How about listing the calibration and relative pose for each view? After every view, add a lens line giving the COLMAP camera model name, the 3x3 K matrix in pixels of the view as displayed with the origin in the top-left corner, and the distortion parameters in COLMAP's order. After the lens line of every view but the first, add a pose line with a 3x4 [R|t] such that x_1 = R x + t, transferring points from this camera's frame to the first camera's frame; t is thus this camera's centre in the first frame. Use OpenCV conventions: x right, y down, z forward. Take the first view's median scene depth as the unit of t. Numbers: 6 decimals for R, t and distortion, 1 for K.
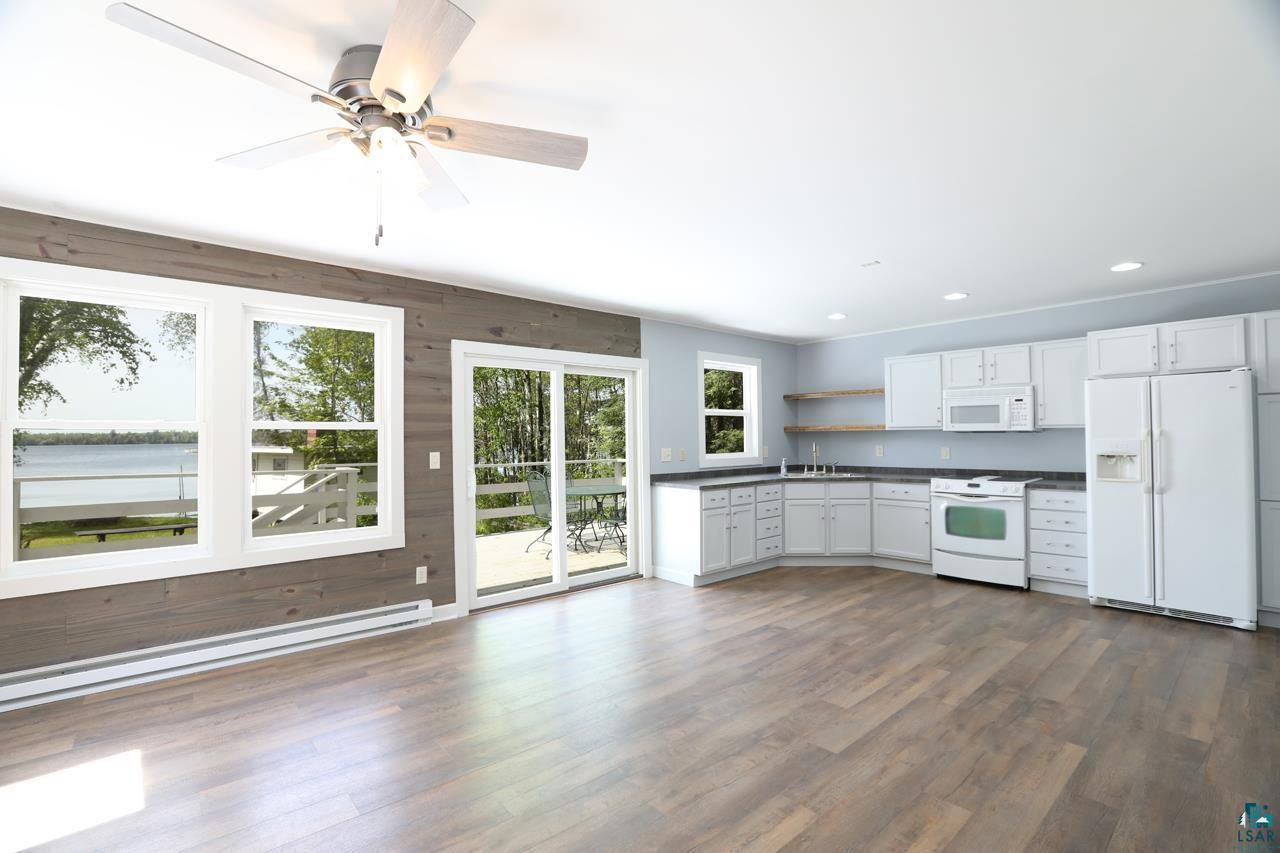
lens RADIAL K [[595.4, 0, 640.0], [0, 595.4, 426.5], [0, 0, 1]] dist [-0.003106, -0.000595]
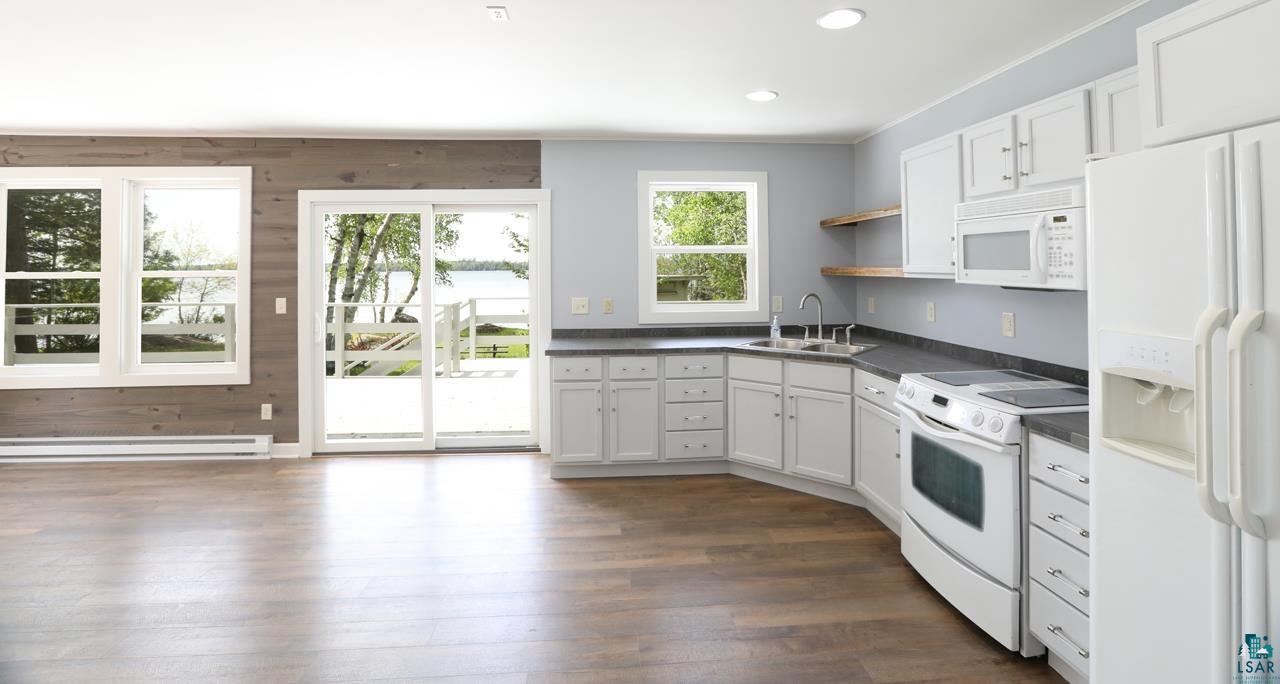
lens RADIAL K [[586.0, 0, 640.4], [0, 586.0, 257.8], [0, 0, 1]] dist [0.000013, 0.000926]
pose [[0.784822, -0.004355, -0.619706, 0.784442], [0.011327, 0.999909, 0.007318, -0.028218], [0.619618, -0.012763, 0.784800, 0.560268]]
